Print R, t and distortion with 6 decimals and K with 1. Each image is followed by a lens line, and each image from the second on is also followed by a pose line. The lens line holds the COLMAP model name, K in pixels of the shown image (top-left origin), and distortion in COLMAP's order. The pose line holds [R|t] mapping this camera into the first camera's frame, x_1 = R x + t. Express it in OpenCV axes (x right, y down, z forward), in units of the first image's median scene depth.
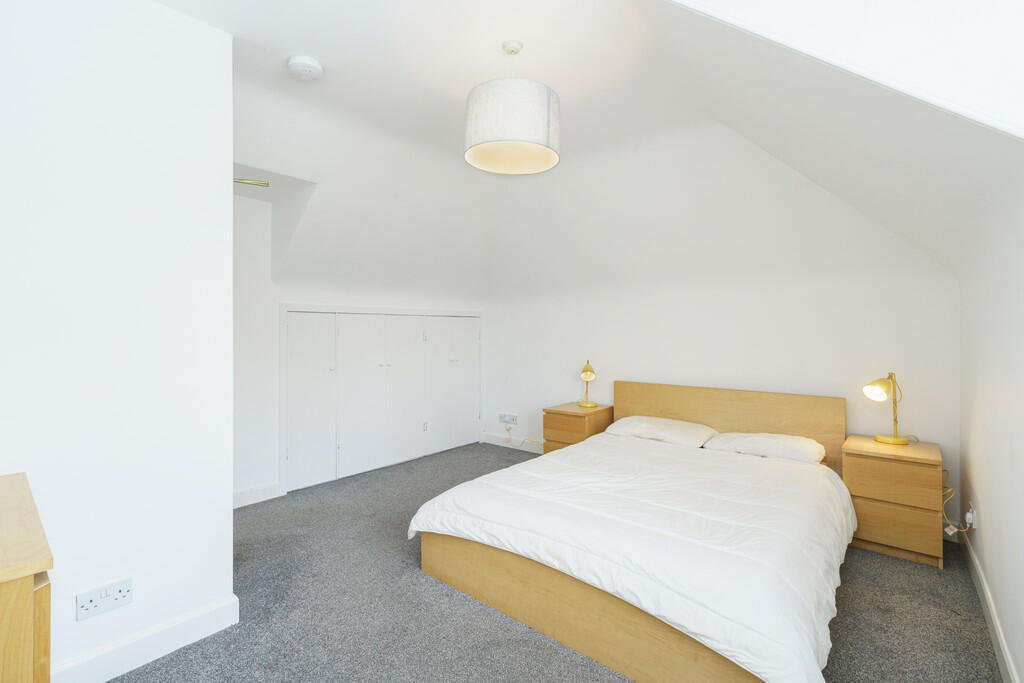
lens RADIAL K [[460.6, 0, 506.6], [0, 460.6, 332.2], [0, 0, 1]] dist [-0.001101, 0.000016]
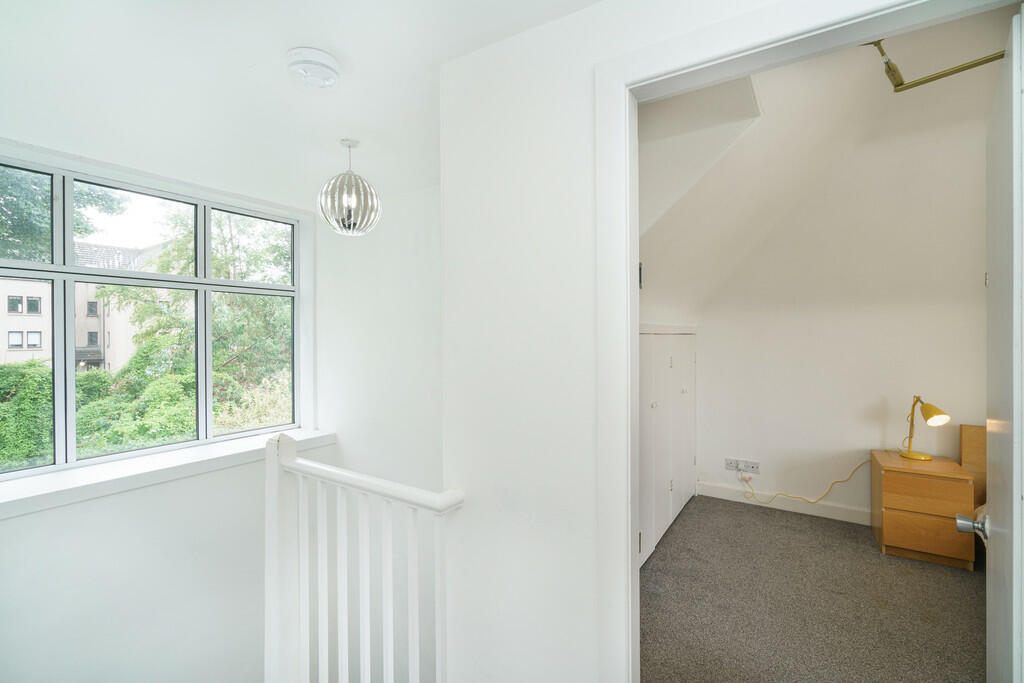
lens RADIAL K [[460.6, 0, 506.6], [0, 460.6, 332.2], [0, 0, 1]] dist [-0.001101, 0.000016]
pose [[0.990692, 0.001788, 0.136108, -0.497421], [-0.001690, 0.999998, -0.000836, -0.036446], [-0.136110, 0.000598, 0.990694, 0.281972]]
